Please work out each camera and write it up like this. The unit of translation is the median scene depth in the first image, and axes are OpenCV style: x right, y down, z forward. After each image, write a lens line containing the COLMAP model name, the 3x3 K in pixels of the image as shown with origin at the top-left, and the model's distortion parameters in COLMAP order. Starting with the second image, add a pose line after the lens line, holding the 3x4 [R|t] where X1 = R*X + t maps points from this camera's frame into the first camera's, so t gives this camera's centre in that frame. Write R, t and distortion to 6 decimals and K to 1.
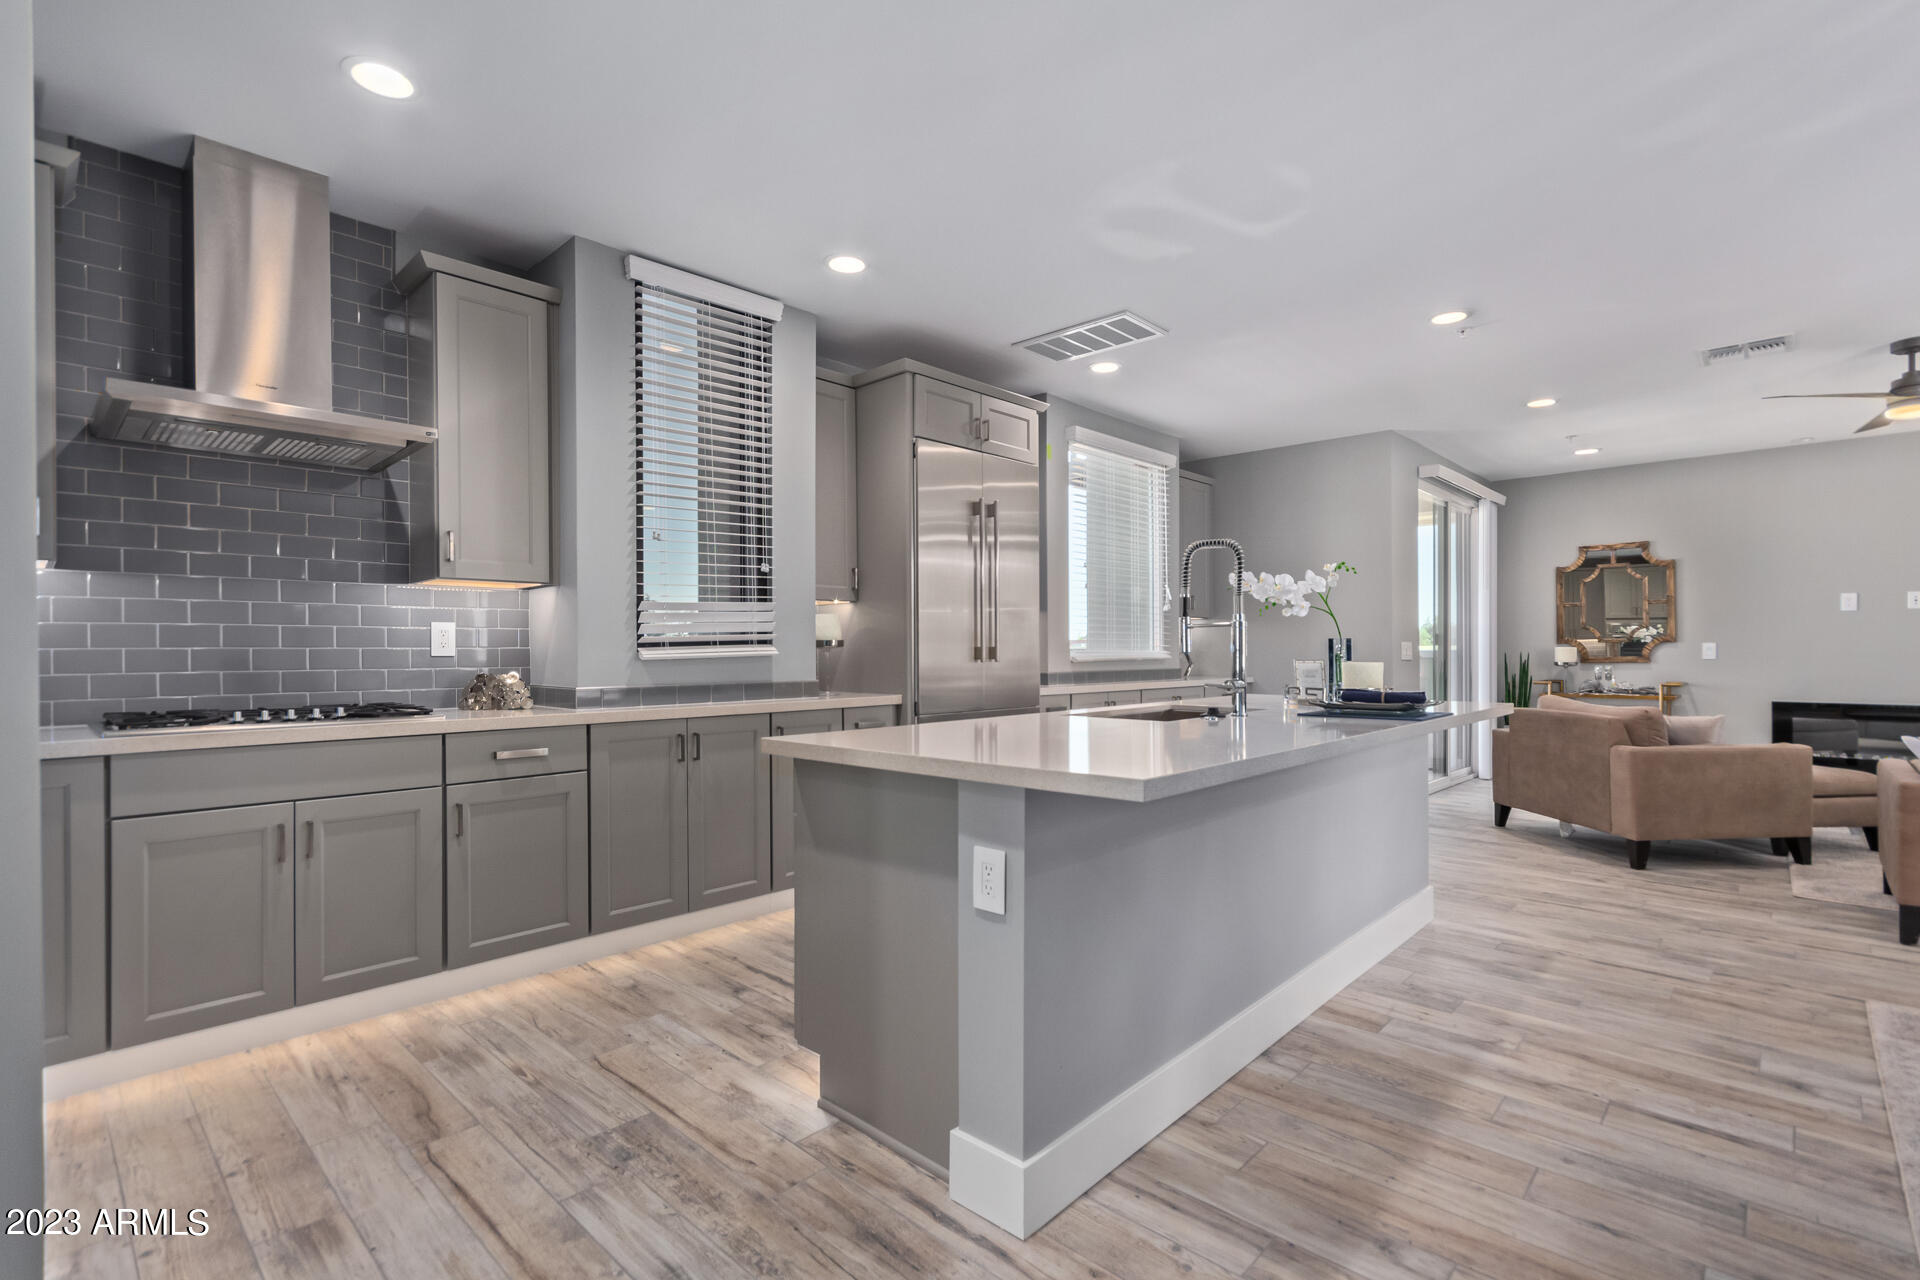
lens RADIAL K [[895.7, 0, 951.1], [0, 895.7, 648.8], [0, 0, 1]] dist [0.013870, 0.000515]
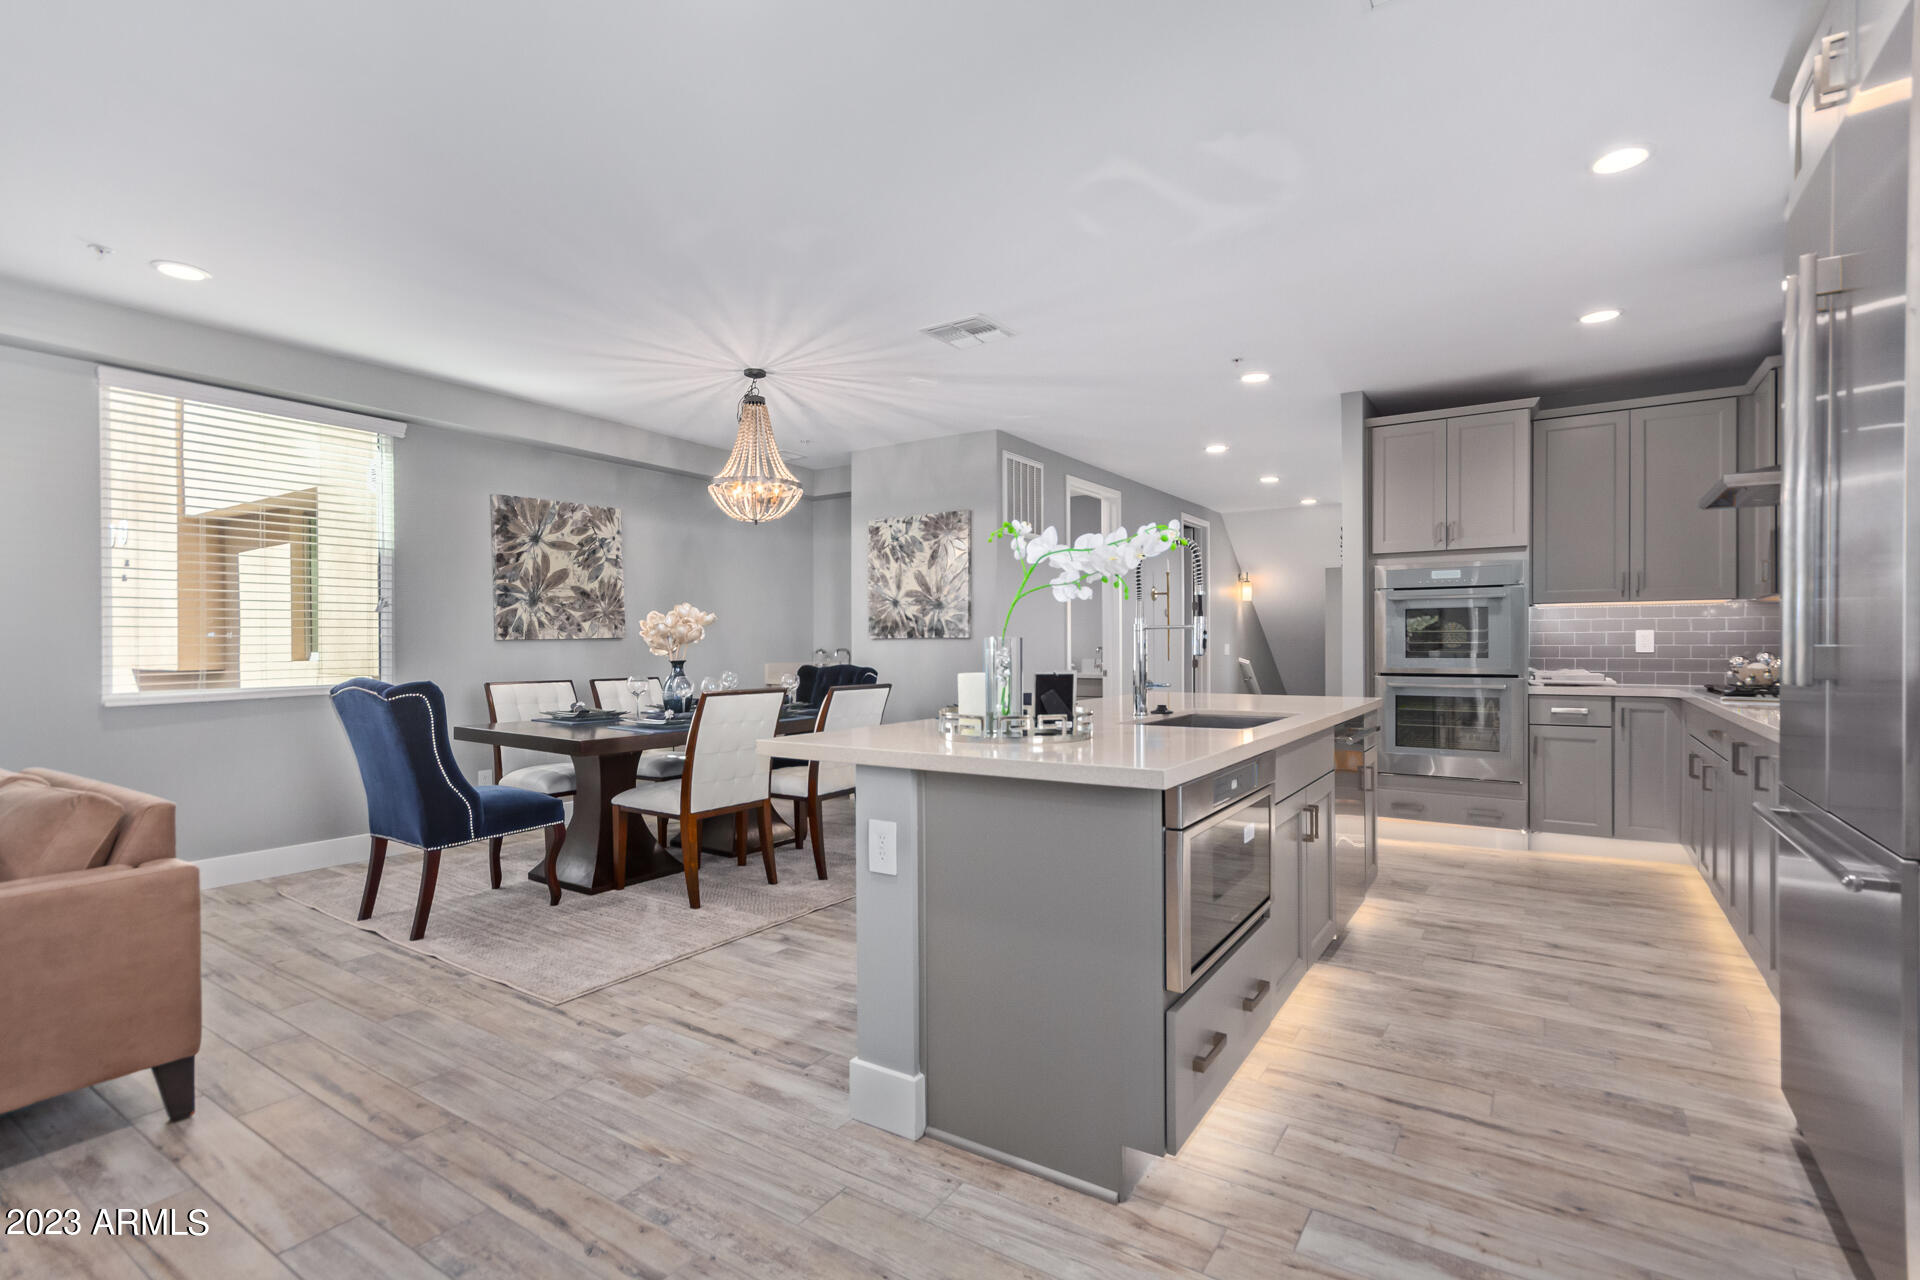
lens RADIAL K [[895.7, 0, 960.6], [0, 895.7, 651.0], [0, 0, 1]] dist [0.013870, 0.000515]
pose [[-0.984642, 0.009829, -0.174306, 0.772727], [0.009190, 0.999948, 0.004469, -0.008653], [0.174341, 0.002798, -0.984681, 2.183906]]
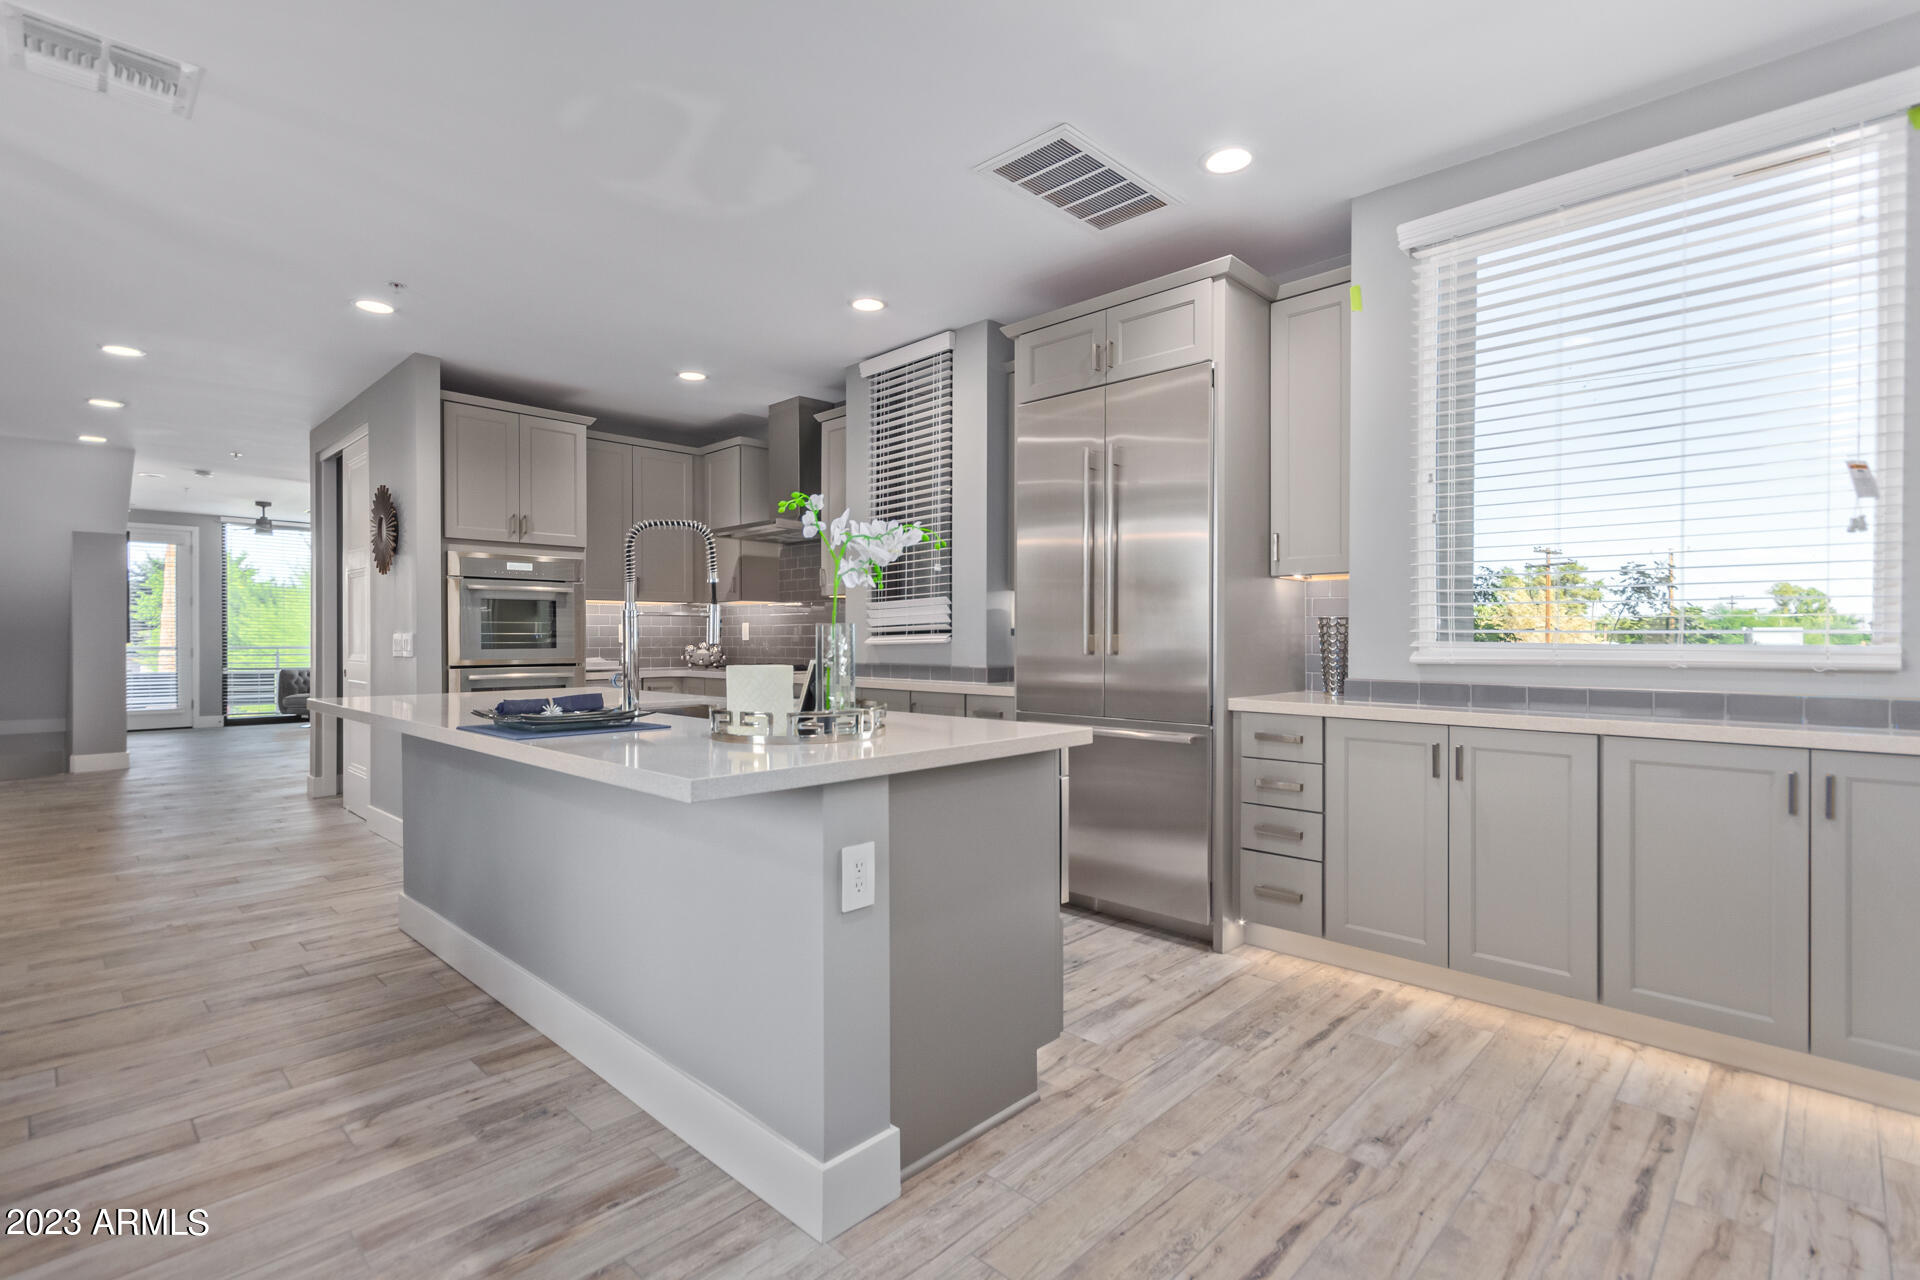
lens RADIAL K [[895.7, 0, 970.5], [0, 895.7, 641.4], [0, 0, 1]] dist [0.013870, 0.000515]
pose [[-0.008135, 0.011208, -0.999904, 1.351602], [0.003072, 0.999933, 0.011183, -0.010325], [0.999962, -0.002981, -0.008169, 1.480492]]
